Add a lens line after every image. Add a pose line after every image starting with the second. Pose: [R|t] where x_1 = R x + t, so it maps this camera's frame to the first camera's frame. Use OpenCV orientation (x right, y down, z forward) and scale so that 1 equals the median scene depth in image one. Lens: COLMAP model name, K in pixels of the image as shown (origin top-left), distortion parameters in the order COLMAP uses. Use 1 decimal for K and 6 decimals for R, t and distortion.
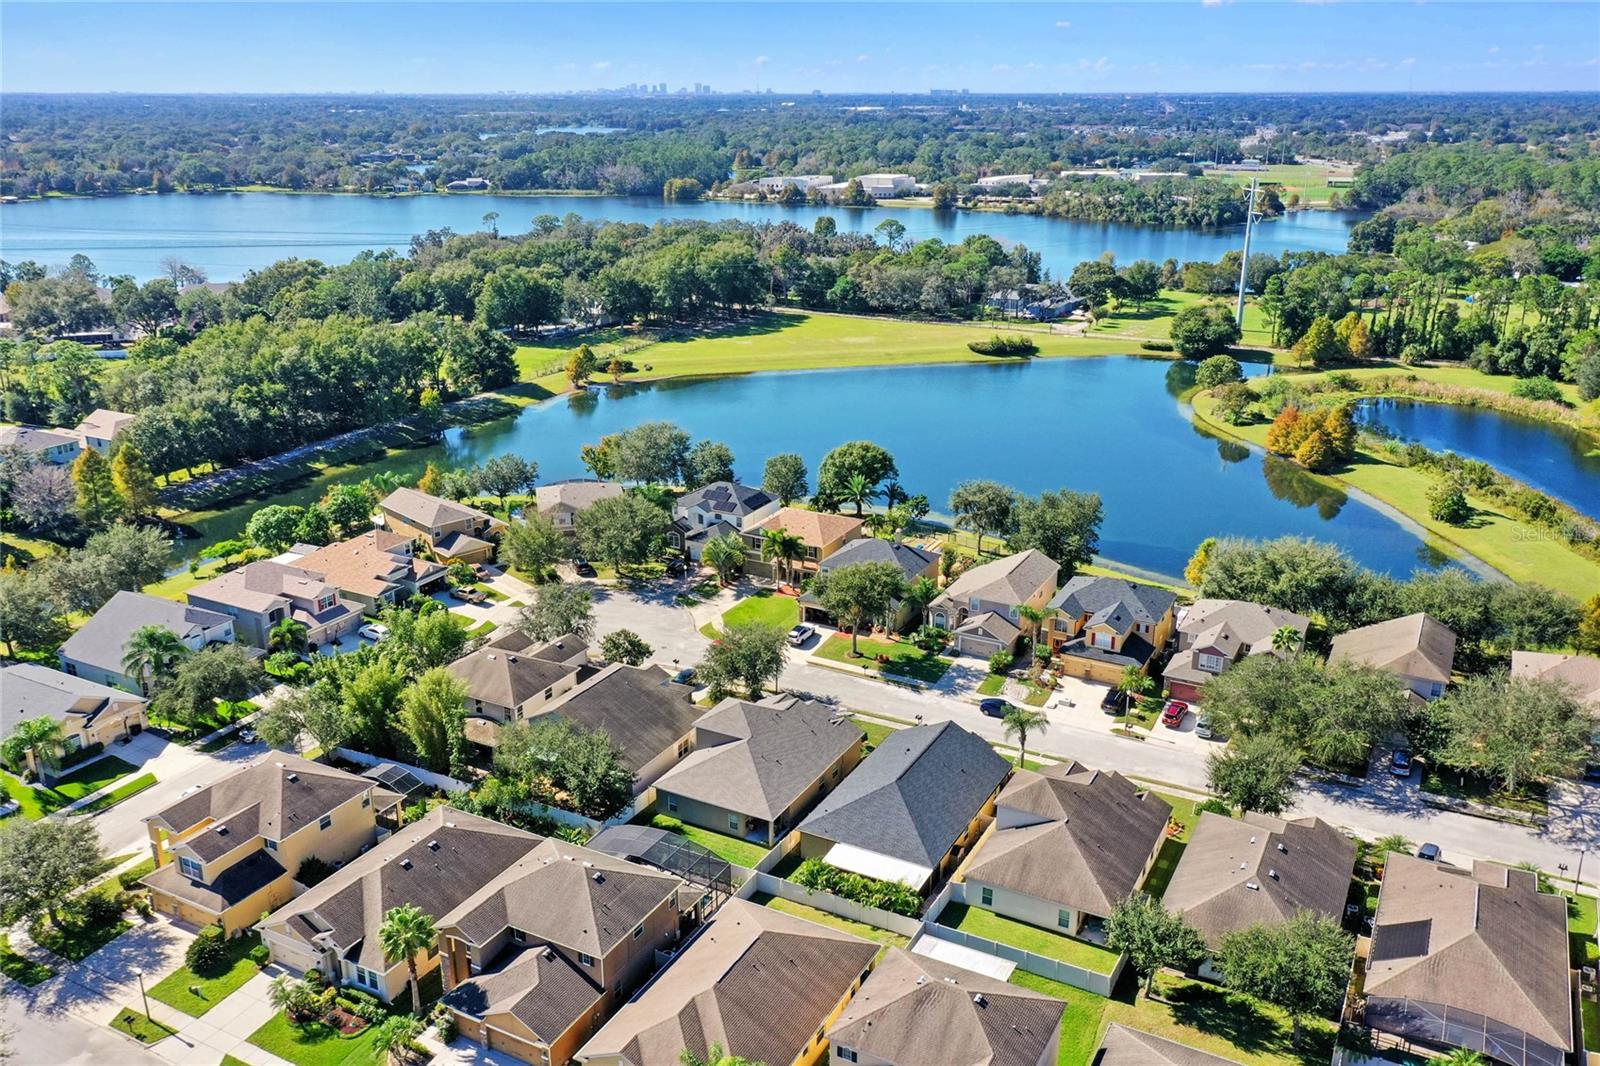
lens RADIAL K [[1301.6, 0, 806.2], [0, 1301.6, 532.9], [0, 0, 1]] dist [0.004364, -0.001870]
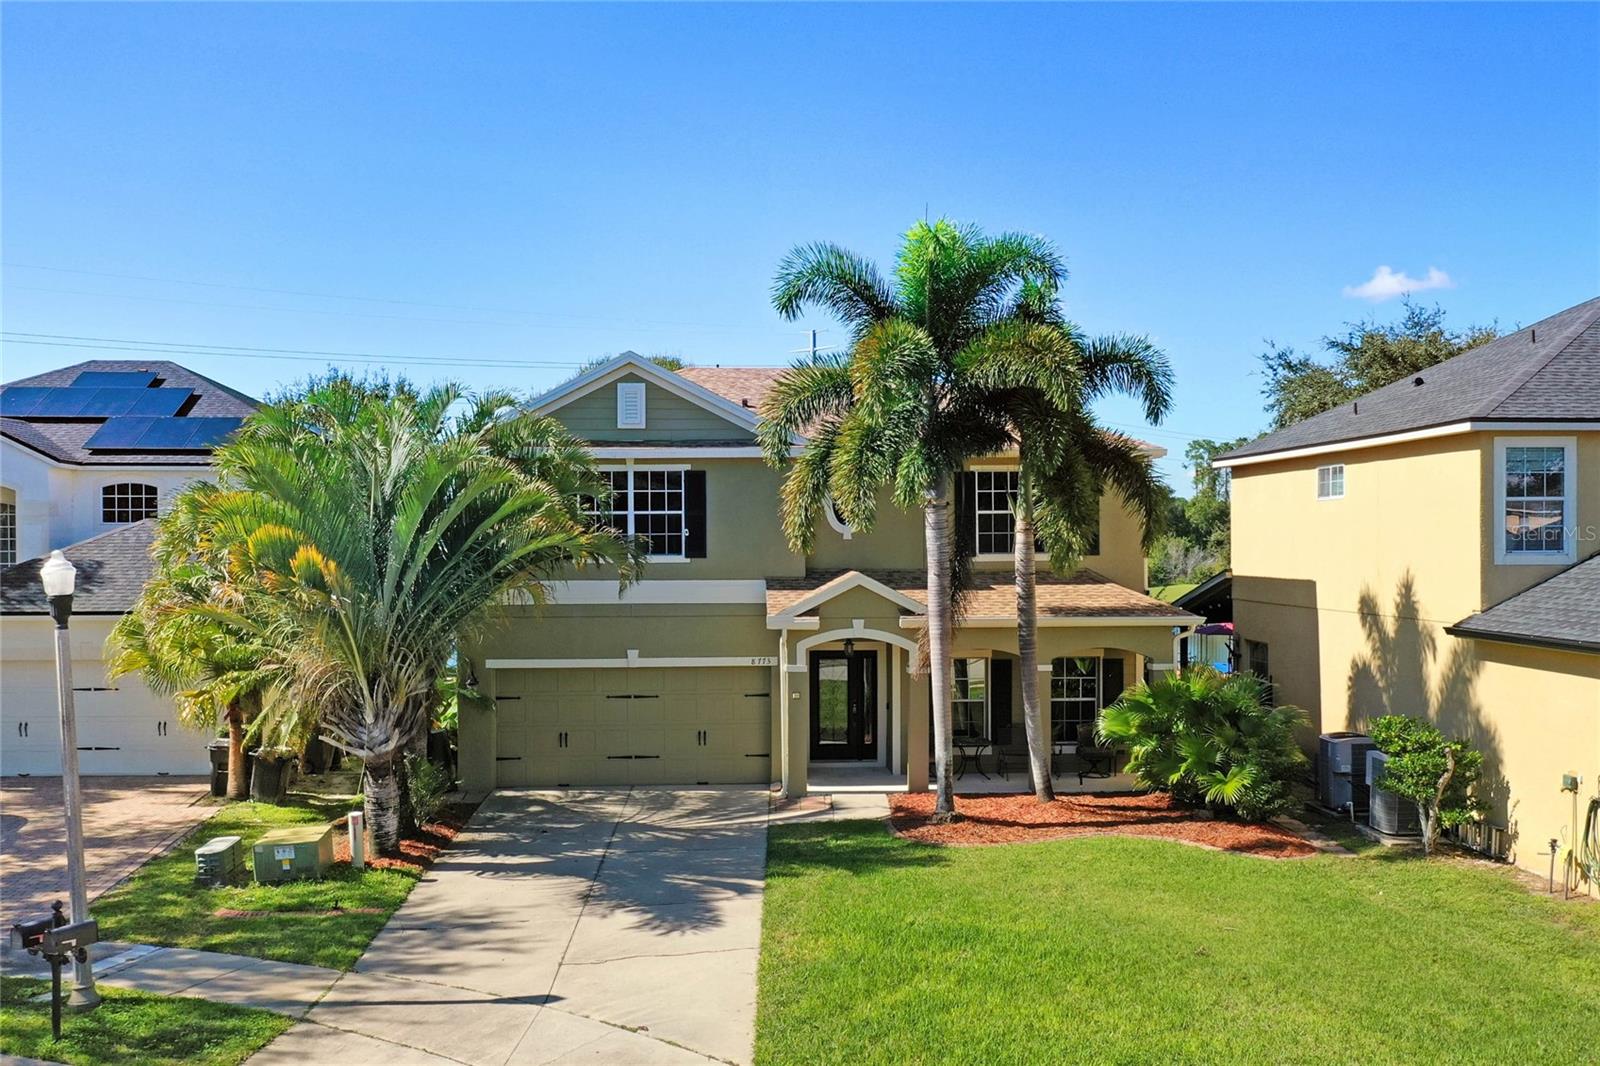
lens RADIAL K [[1564.7, 0, 797.7], [0, 1564.7, 559.1], [0, 0, 1]] dist [0.008089, -0.001681]
pose [[0.854973, -0.012587, 0.518520, -0.055037], [0.172632, 0.949613, -0.261596, 0.030584], [-0.489101, 0.313171, 0.814067, 0.475531]]
